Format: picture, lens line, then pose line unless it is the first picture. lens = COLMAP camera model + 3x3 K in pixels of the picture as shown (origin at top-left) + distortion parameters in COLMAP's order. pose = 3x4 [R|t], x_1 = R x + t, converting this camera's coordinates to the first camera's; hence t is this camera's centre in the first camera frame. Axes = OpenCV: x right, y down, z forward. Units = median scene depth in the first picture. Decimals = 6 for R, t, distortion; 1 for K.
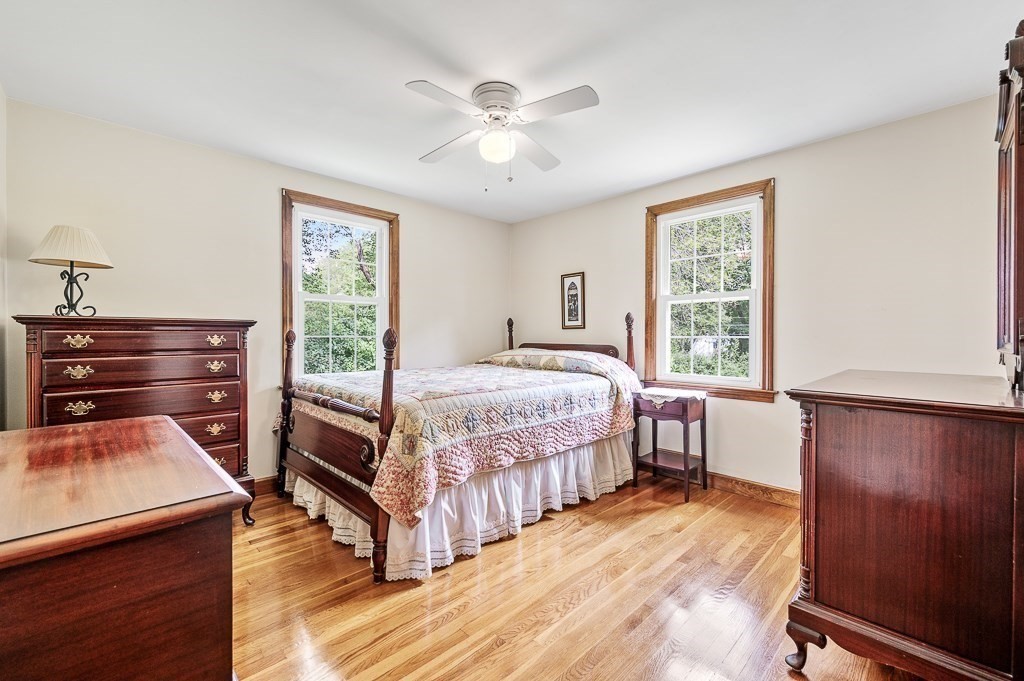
lens RADIAL K [[419.7, 0, 510.4], [0, 419.7, 337.8], [0, 0, 1]] dist [-0.010730, 0.000173]
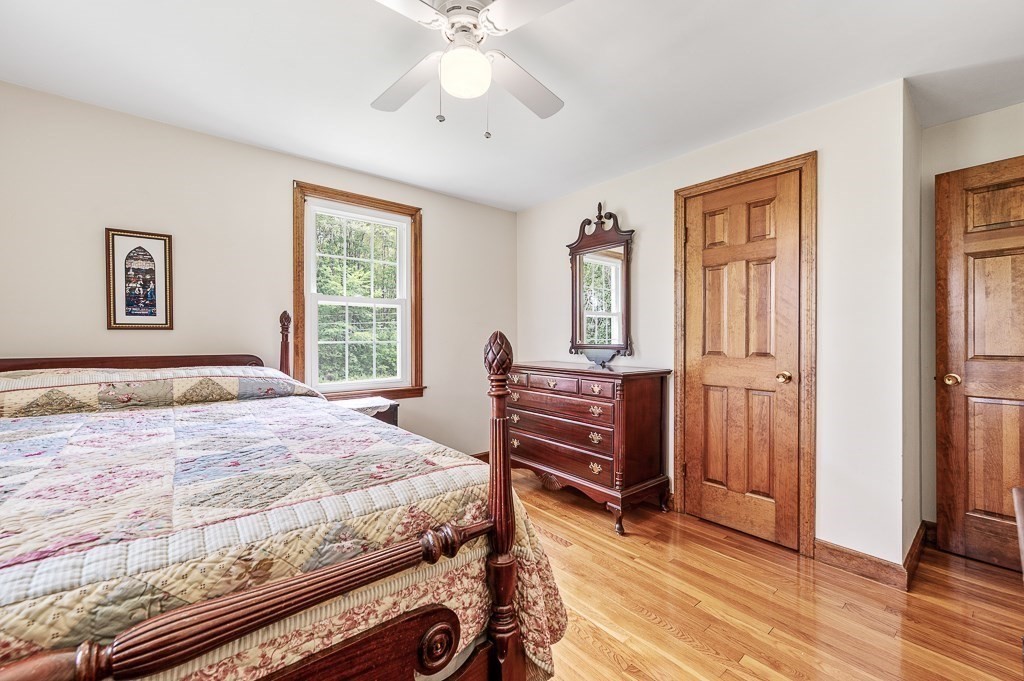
lens RADIAL K [[419.7, 0, 508.5], [0, 419.7, 338.9], [0, 0, 1]] dist [-0.010730, 0.000173]
pose [[0.065840, -0.004502, 0.997820, -0.388429], [0.002698, 0.999987, 0.004334, -0.009769], [-0.997827, 0.002407, 0.065851, 0.471481]]
